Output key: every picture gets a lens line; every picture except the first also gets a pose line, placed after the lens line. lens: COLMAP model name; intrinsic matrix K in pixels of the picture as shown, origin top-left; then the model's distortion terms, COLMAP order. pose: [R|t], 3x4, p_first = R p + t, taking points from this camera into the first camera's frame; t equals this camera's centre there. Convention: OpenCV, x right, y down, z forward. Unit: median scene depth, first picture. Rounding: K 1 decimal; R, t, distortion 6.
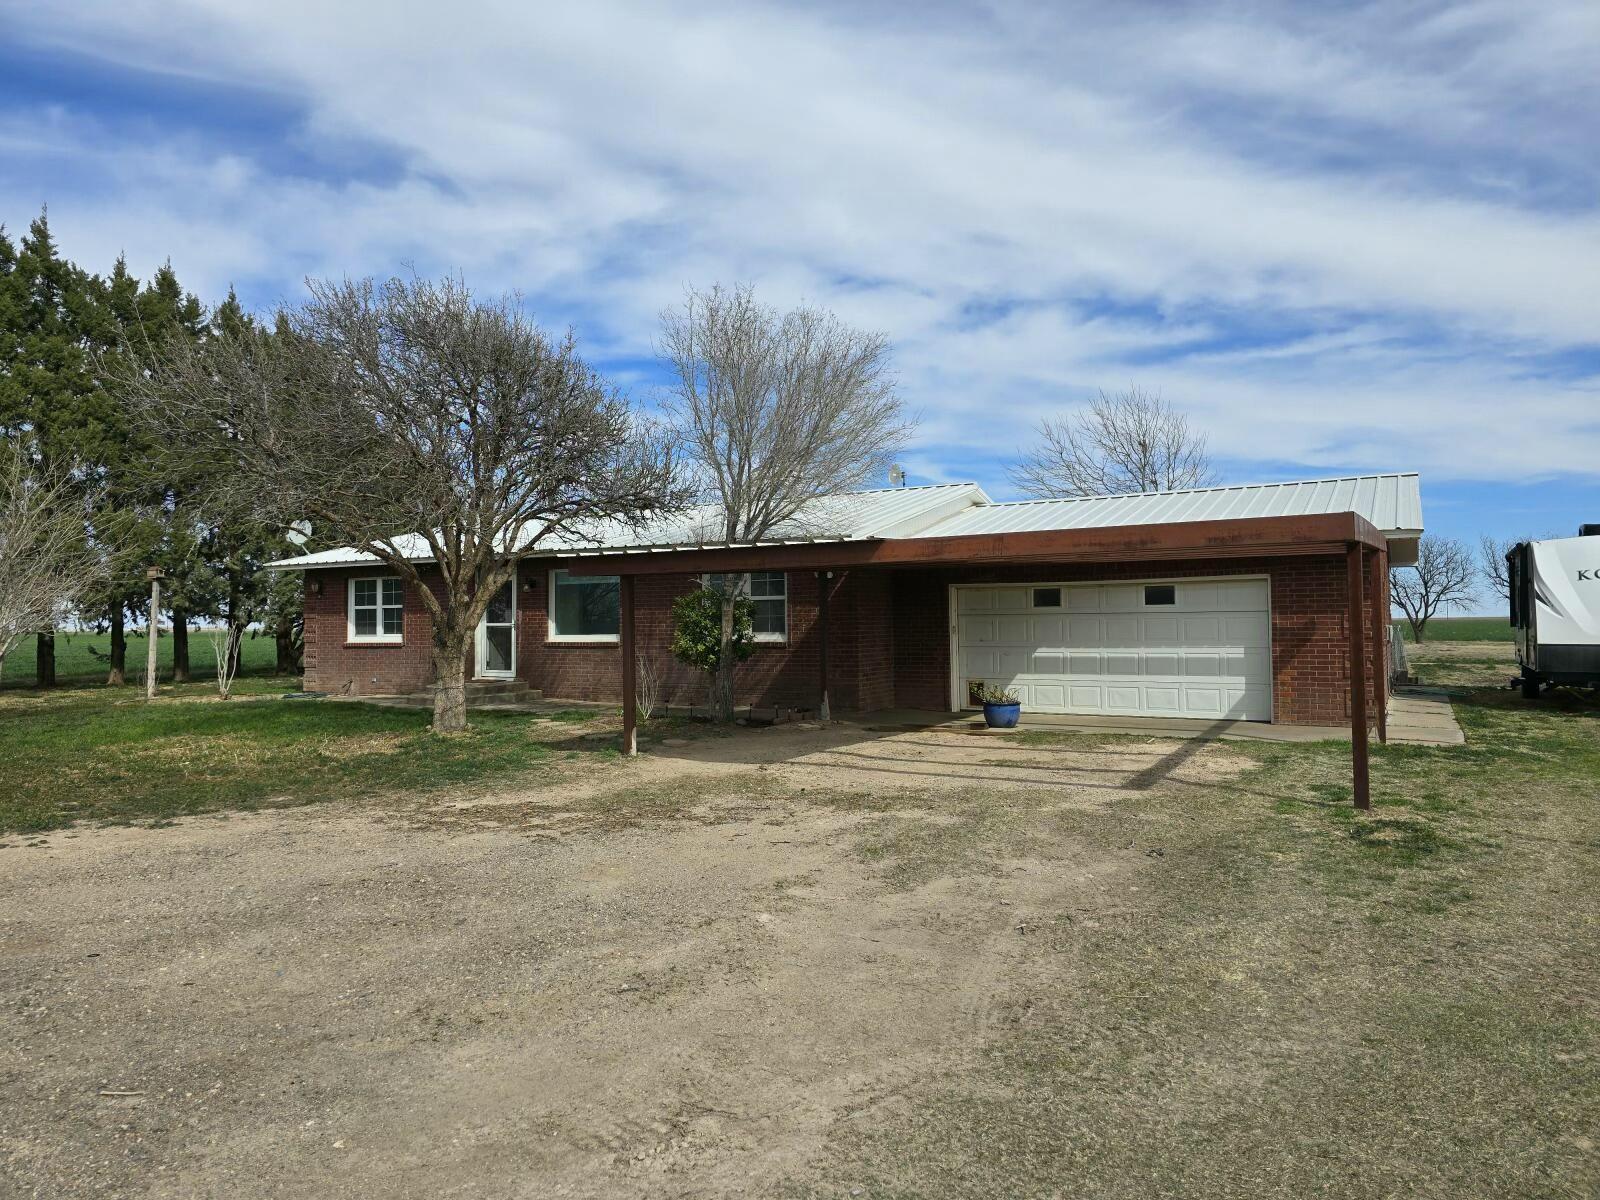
lens RADIAL K [[1221.7, 0, 800.0], [0, 1221.7, 600.0], [0, 0, 1]] dist [0.026298, -0.063953]
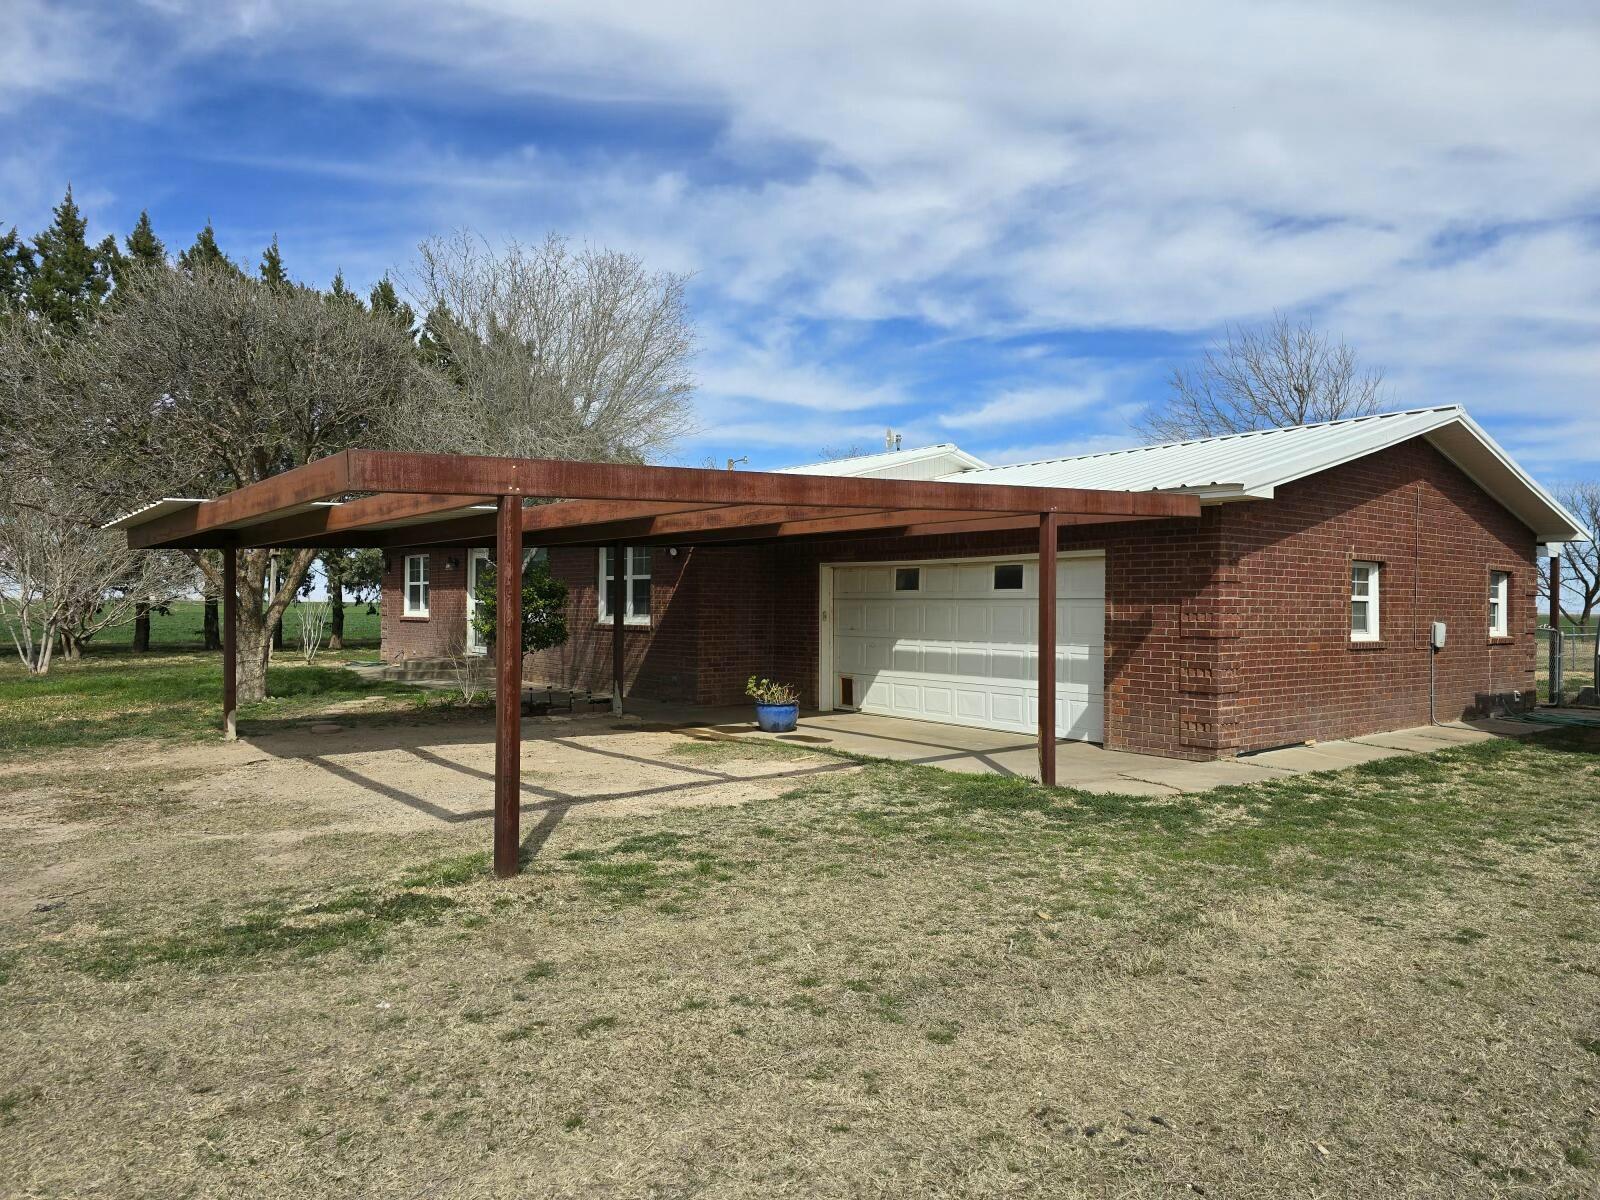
lens RADIAL K [[1212.9, 0, 798.0], [0, 1212.9, 650.4], [0, 0, 1]] dist [0.037058, -0.069303]
pose [[0.903085, 0.033404, -0.428160, 0.119991], [-0.010676, 0.998409, 0.055375, 0.000296], [0.429329, -0.045438, 0.902005, 0.054570]]
